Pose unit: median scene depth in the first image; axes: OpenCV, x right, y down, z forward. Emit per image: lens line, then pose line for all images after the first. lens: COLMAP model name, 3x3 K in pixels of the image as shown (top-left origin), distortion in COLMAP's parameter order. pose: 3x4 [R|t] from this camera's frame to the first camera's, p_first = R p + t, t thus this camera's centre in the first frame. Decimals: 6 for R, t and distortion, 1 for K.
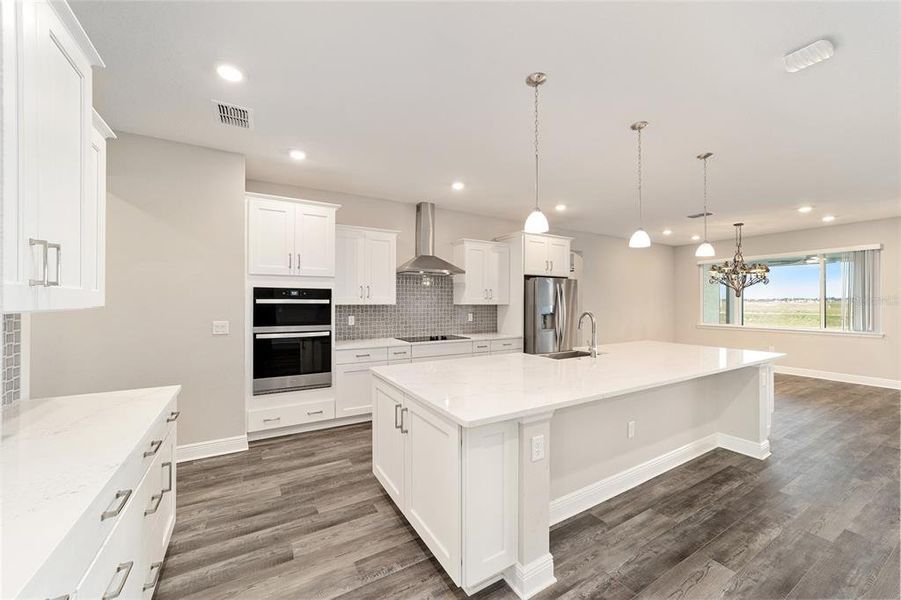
lens RADIAL K [[343.6, 0, 448.4], [0, 343.6, 301.1], [0, 0, 1]] dist [-0.012077, 0.005677]
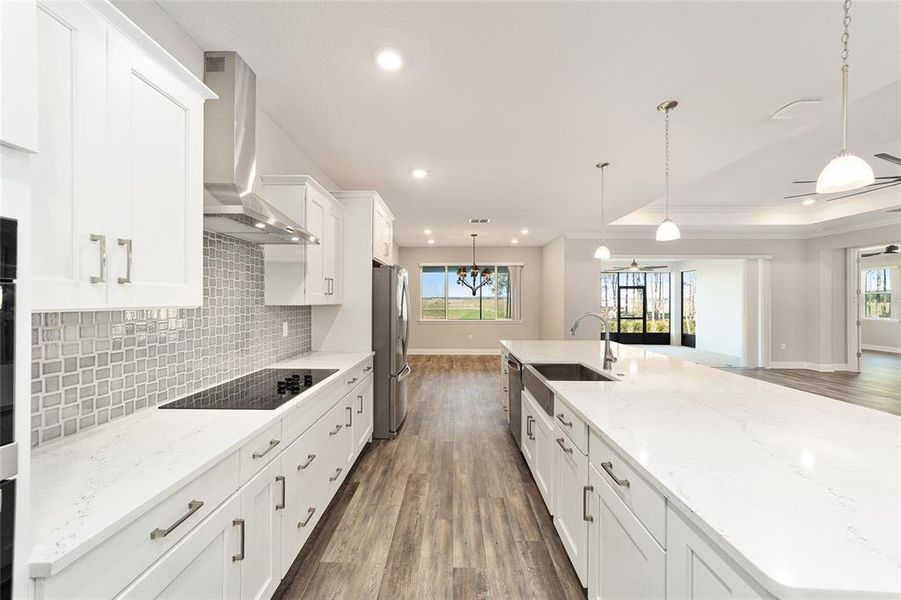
lens RADIAL K [[343.6, 0, 448.4], [0, 343.6, 301.1], [0, 0, 1]] dist [-0.012077, 0.005677]
pose [[0.516607, -0.001320, 0.856221, -0.388790], [-0.003889, 0.999985, 0.003888, 0.001576], [-0.856214, -0.005338, 0.516594, 0.771877]]
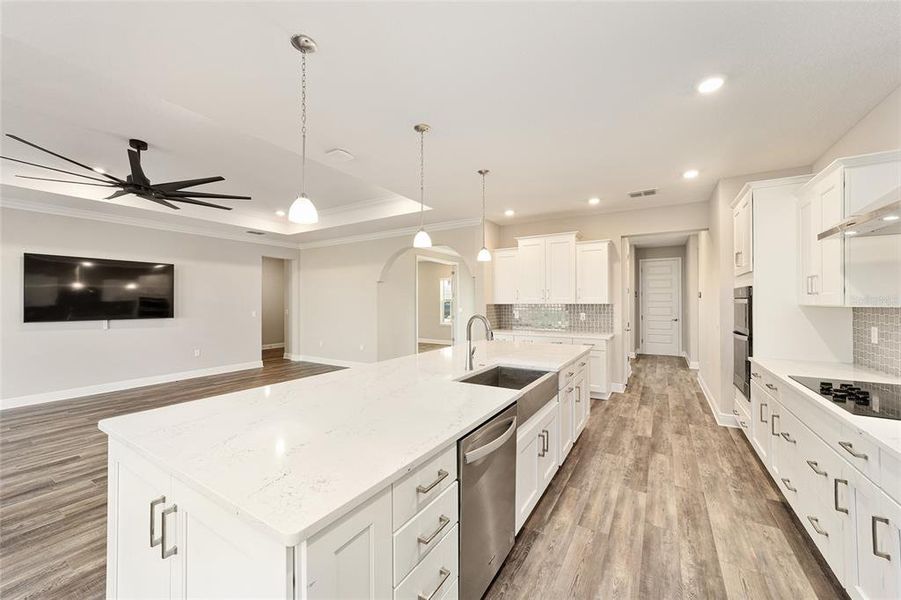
lens RADIAL K [[343.6, 0, 448.4], [0, 343.6, 301.1], [0, 0, 1]] dist [-0.012077, 0.005677]
pose [[-0.884312, 0.000140, -0.466896, 0.726200], [0.003289, 0.999977, -0.005930, 0.003684], [0.466885, -0.006780, -0.884292, 1.453009]]
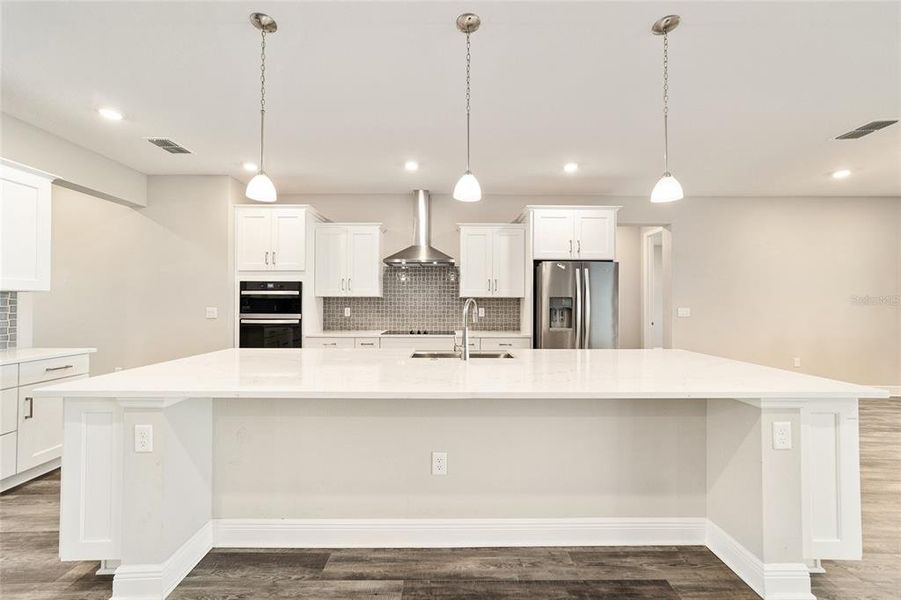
lens RADIAL K [[343.6, 0, 448.4], [0, 343.6, 301.1], [0, 0, 1]] dist [-0.012077, 0.005677]
pose [[0.865166, -0.003506, -0.501474, 0.651359], [0.000973, 0.999985, -0.005312, 0.035774], [0.501485, 0.004108, 0.865157, 0.293408]]
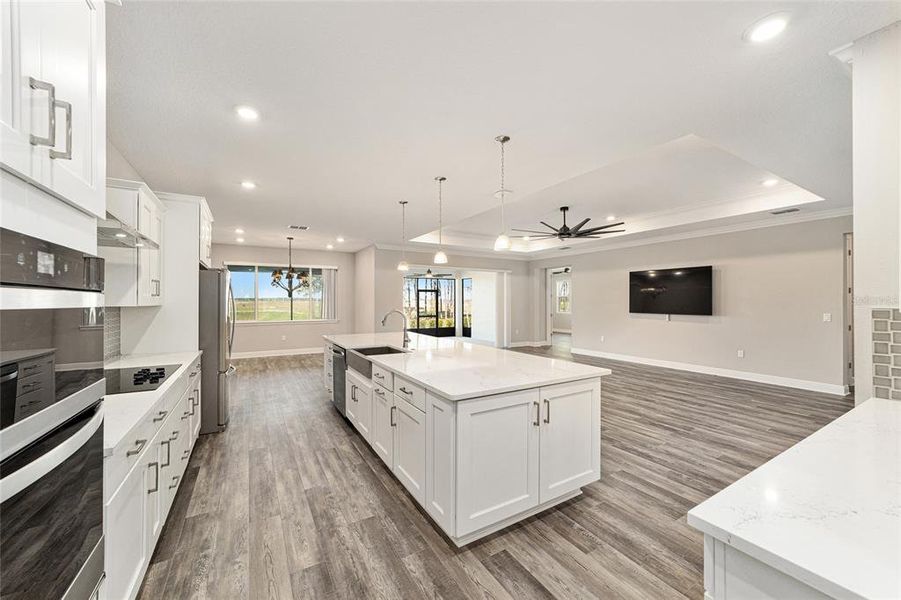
lens RADIAL K [[343.6, 0, 448.4], [0, 343.6, 301.1], [0, 0, 1]] dist [-0.012077, 0.005677]
pose [[-0.000876, 0.001145, 0.999999, -0.668298], [-0.003438, 0.999993, -0.001148, 0.001521], [-0.999994, -0.003439, -0.000872, 0.725451]]
